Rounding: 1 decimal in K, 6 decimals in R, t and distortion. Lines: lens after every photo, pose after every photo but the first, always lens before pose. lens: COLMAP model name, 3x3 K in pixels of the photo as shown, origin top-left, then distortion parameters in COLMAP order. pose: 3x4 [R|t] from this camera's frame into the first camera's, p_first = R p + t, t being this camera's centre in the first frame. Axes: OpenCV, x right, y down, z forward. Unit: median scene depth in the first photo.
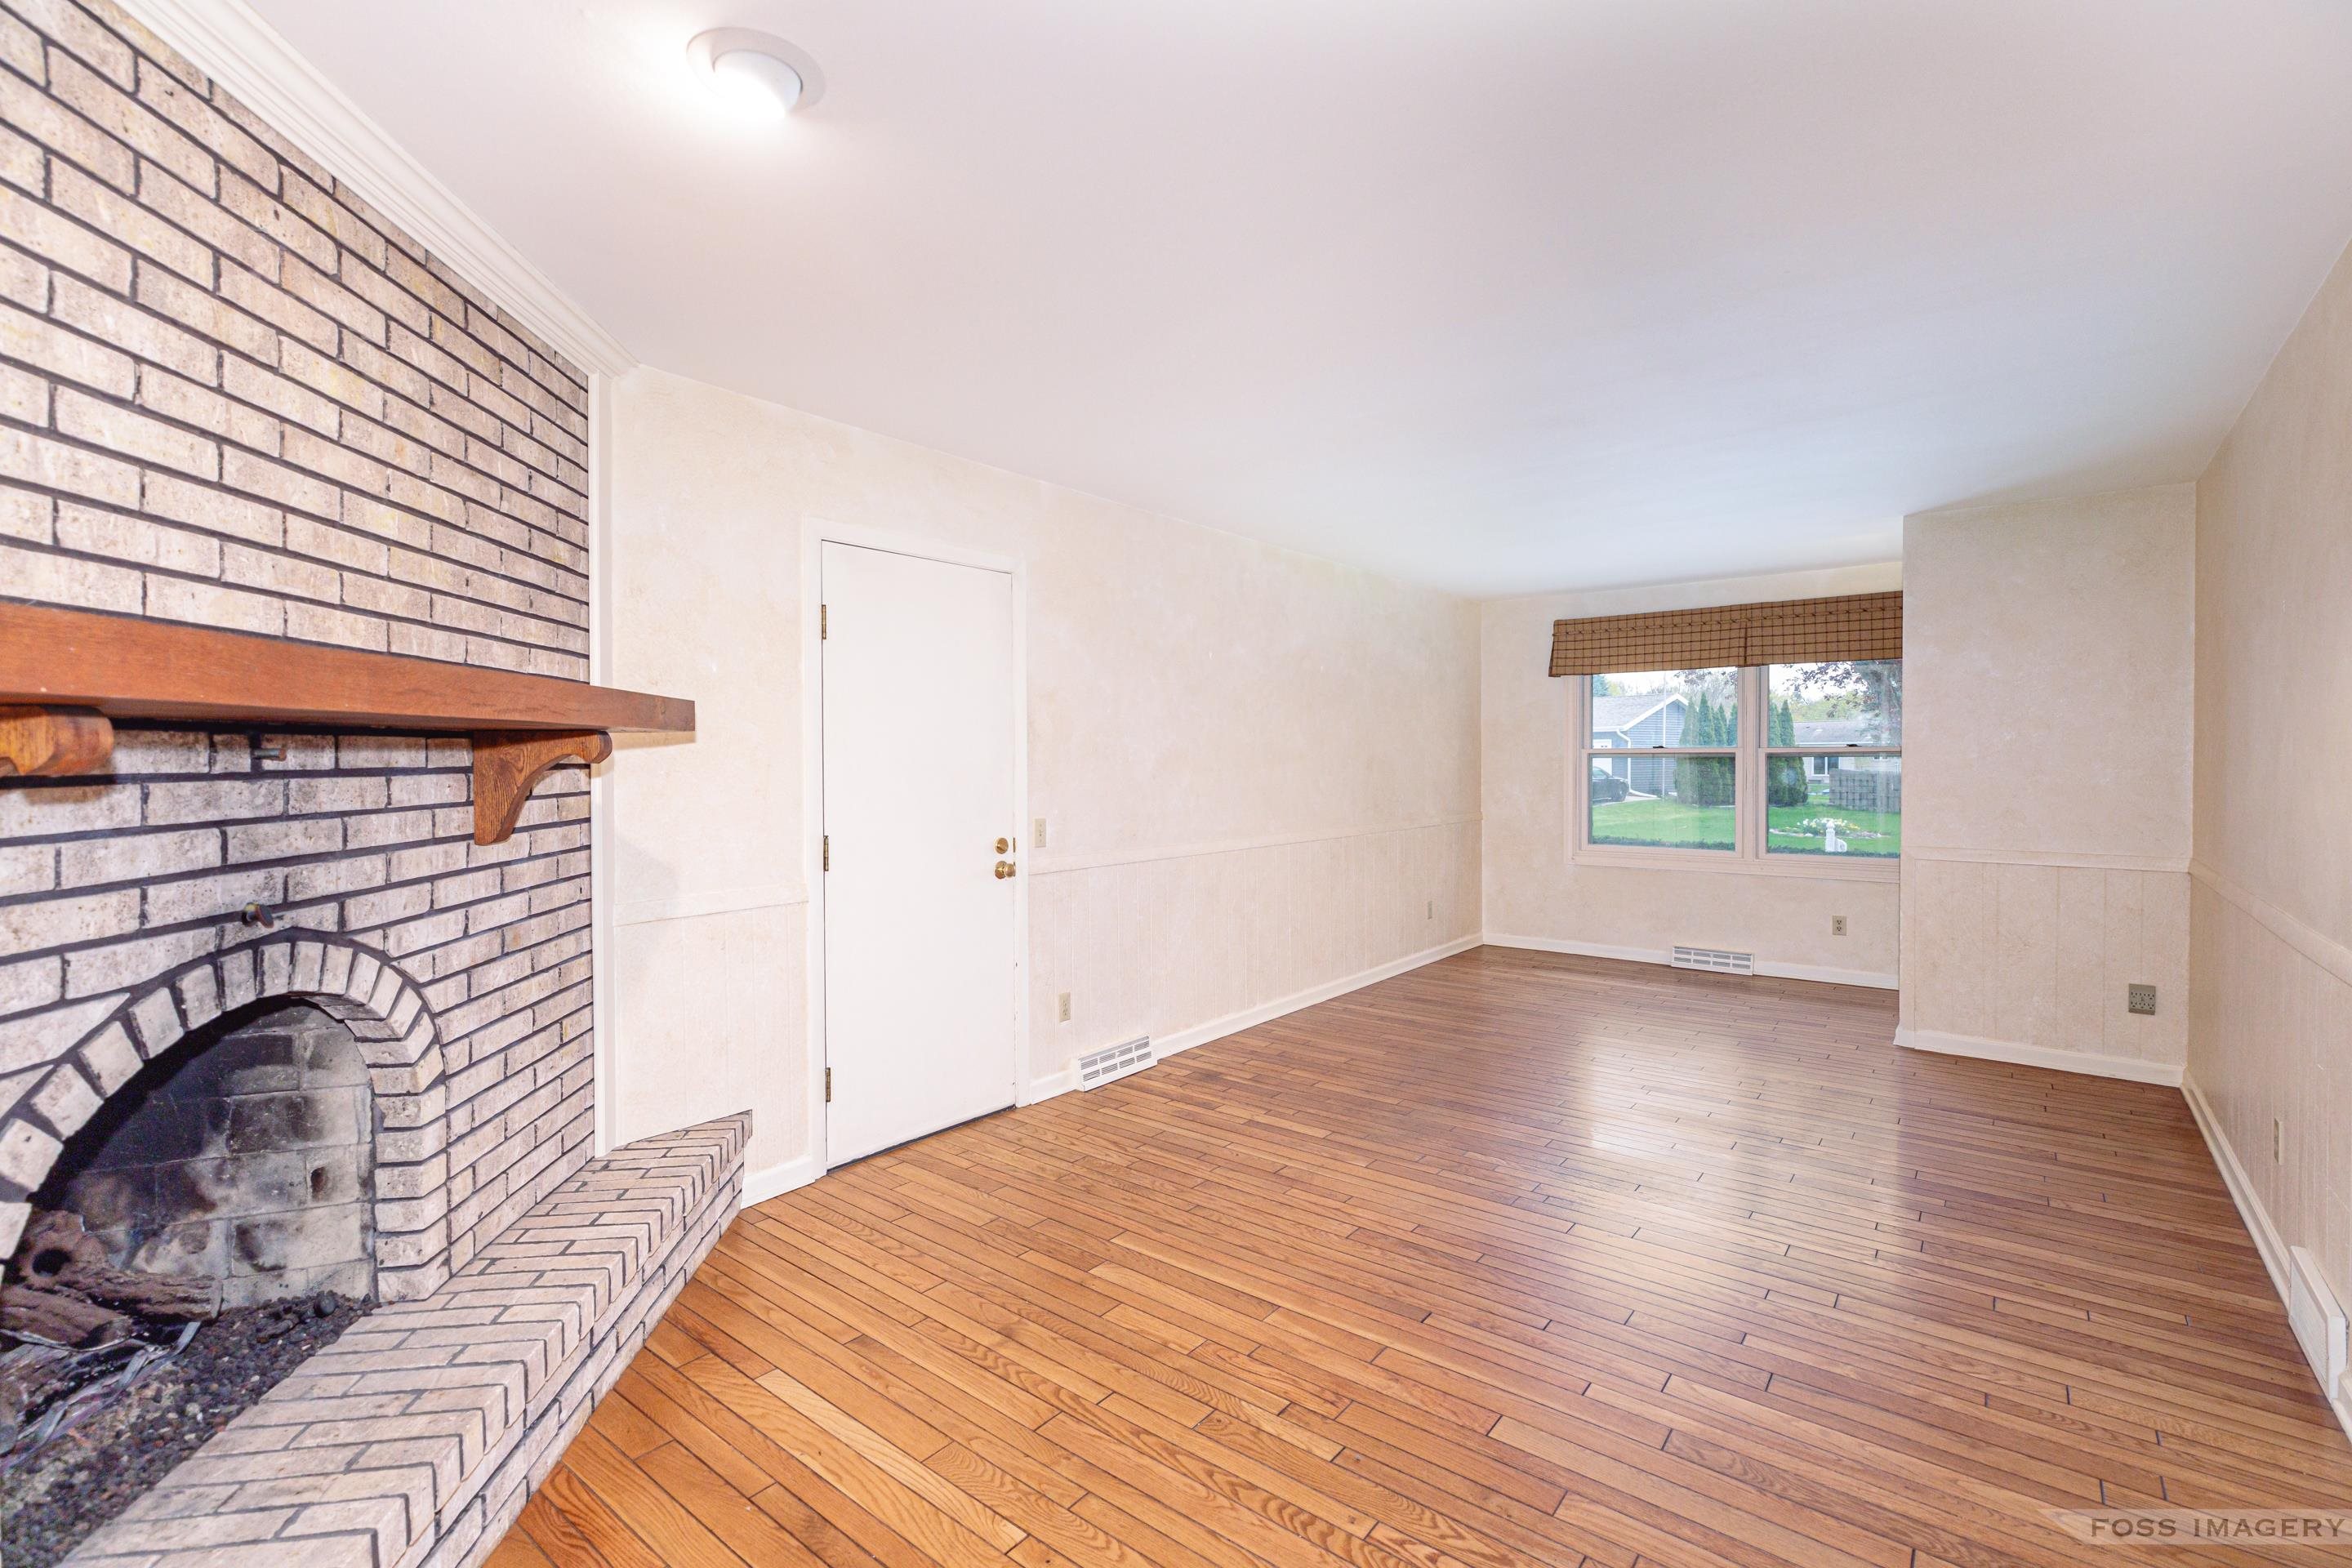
lens RADIAL K [[1076.8, 0, 1170.5], [0, 1076.8, 780.2], [0, 0, 1]] dist [0.018281, -0.000479]
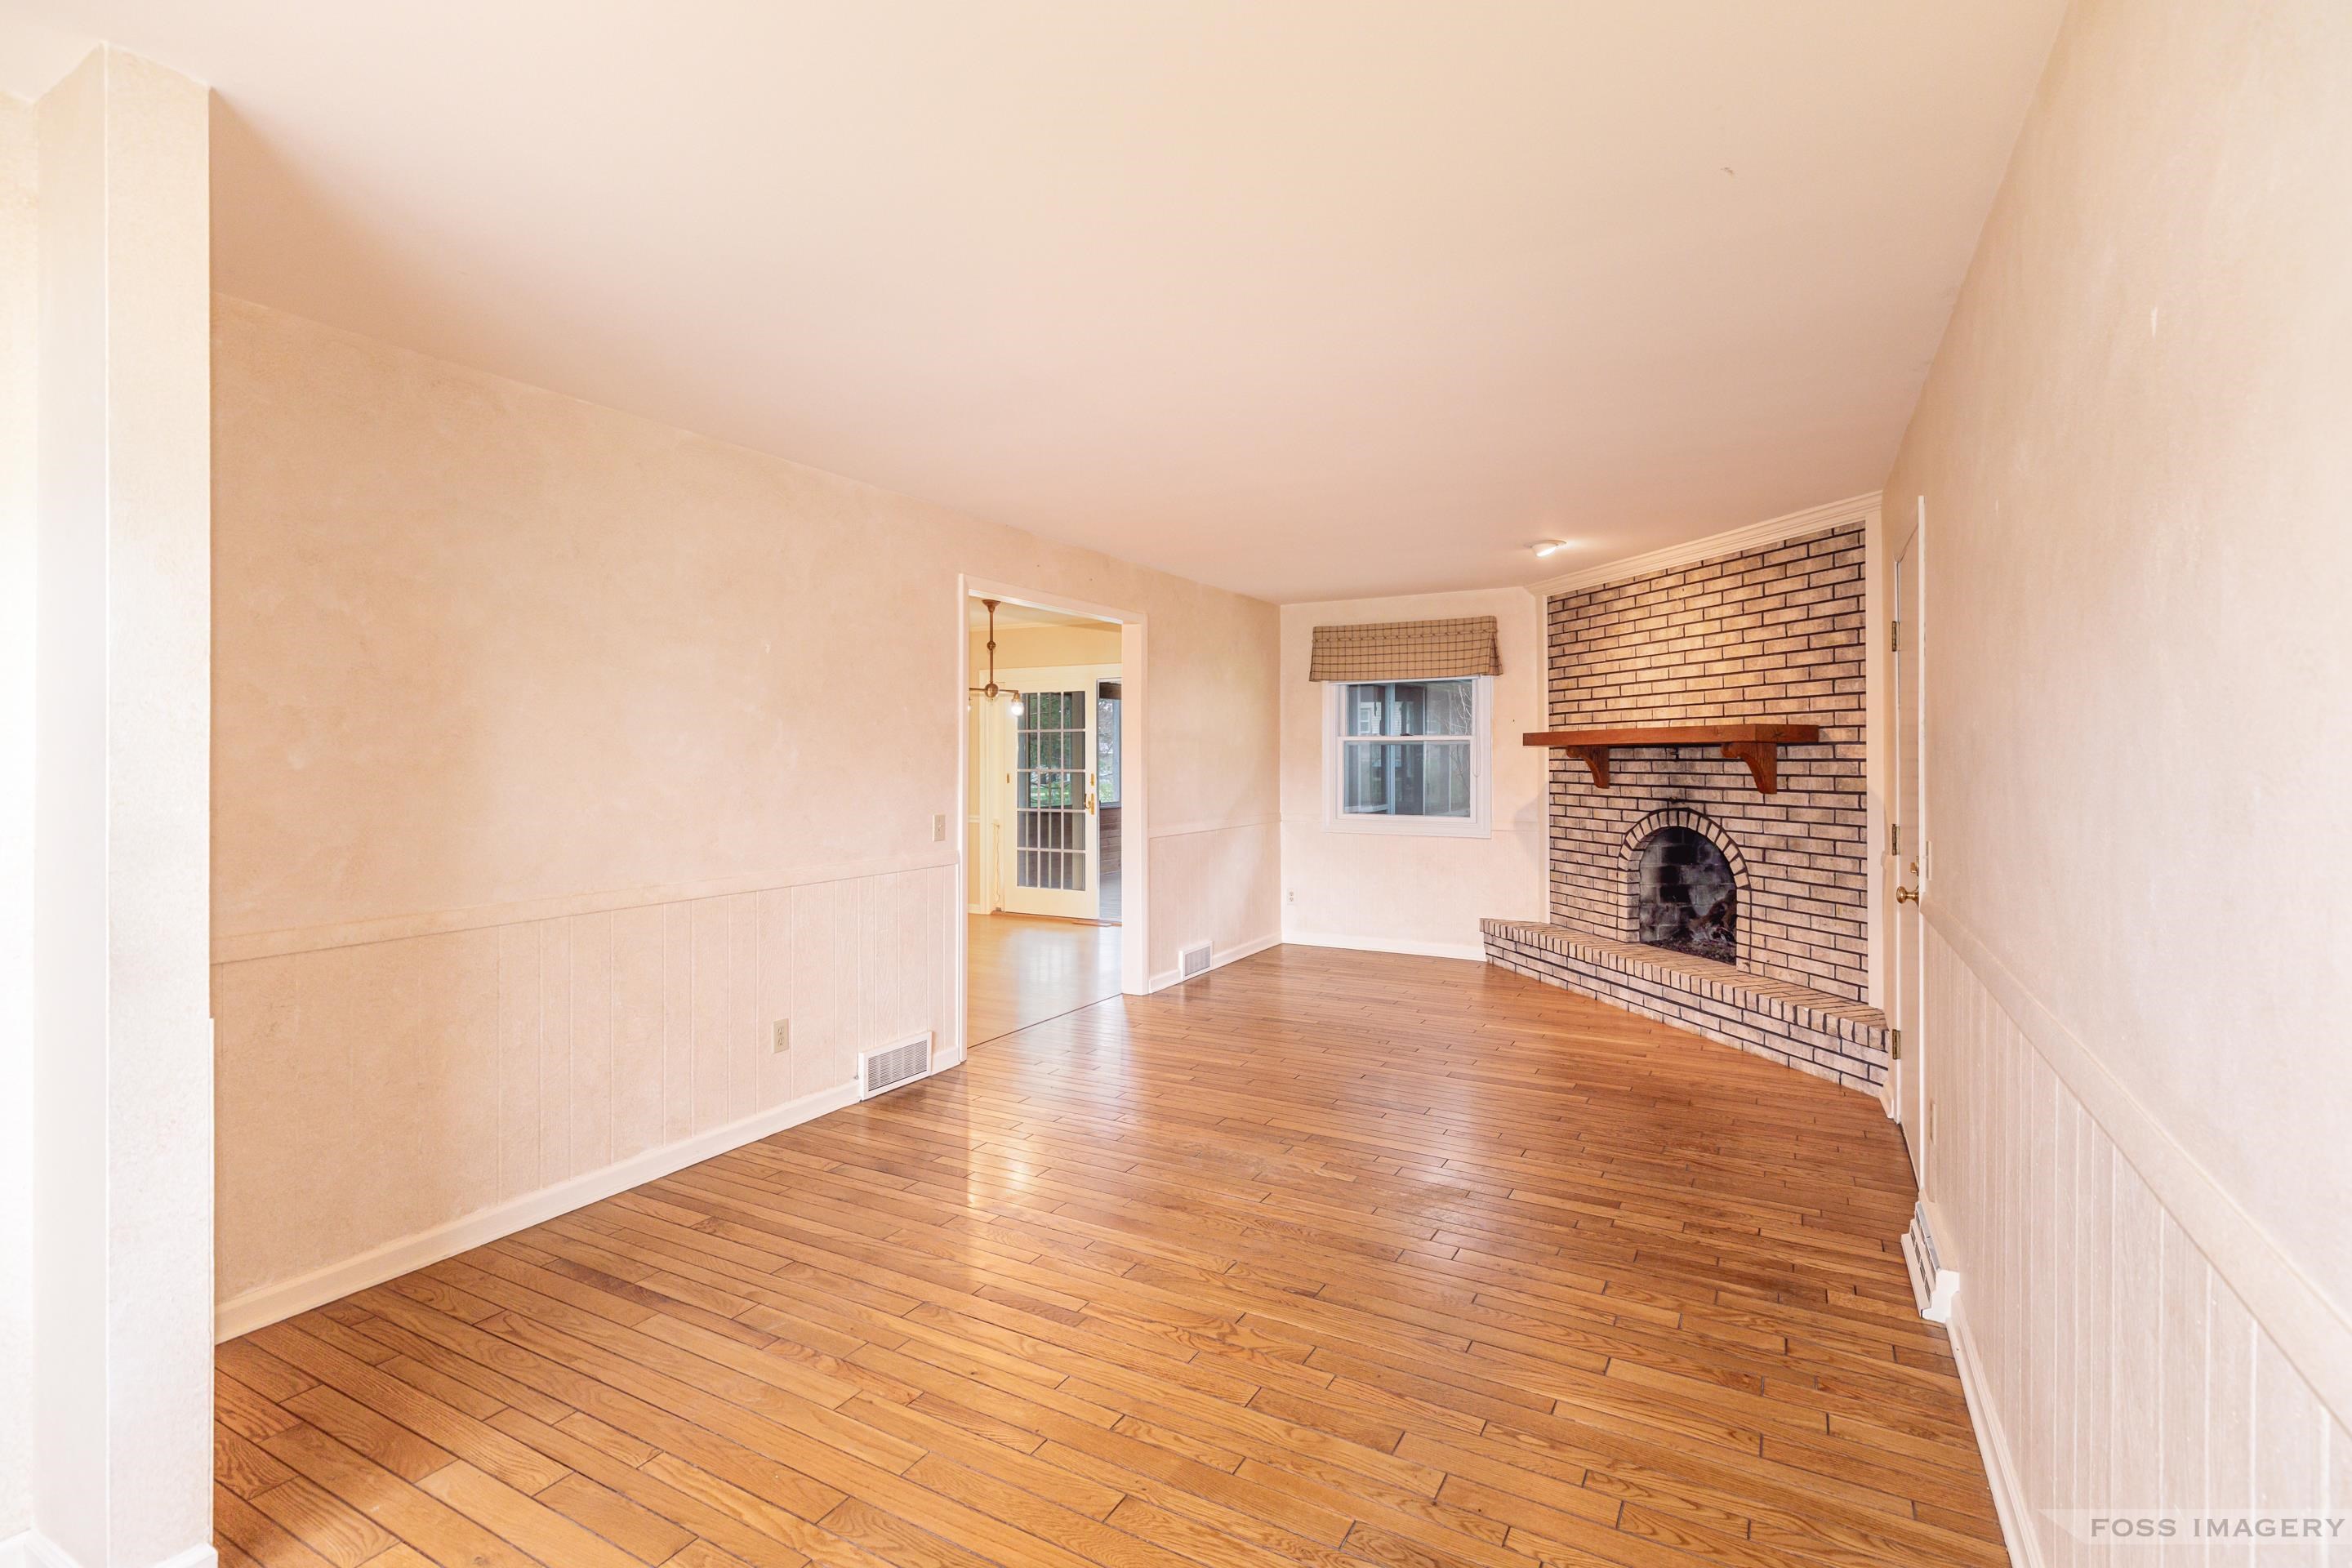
lens RADIAL K [[1076.8, 0, 1179.5], [0, 1076.8, 772.4], [0, 0, 1]] dist [0.018281, -0.000479]
pose [[-0.986670, 0.007719, -0.162554, 1.115798], [0.001441, 0.999250, 0.038702, -0.088579], [0.162730, 0.037952, -0.985940, 3.666888]]
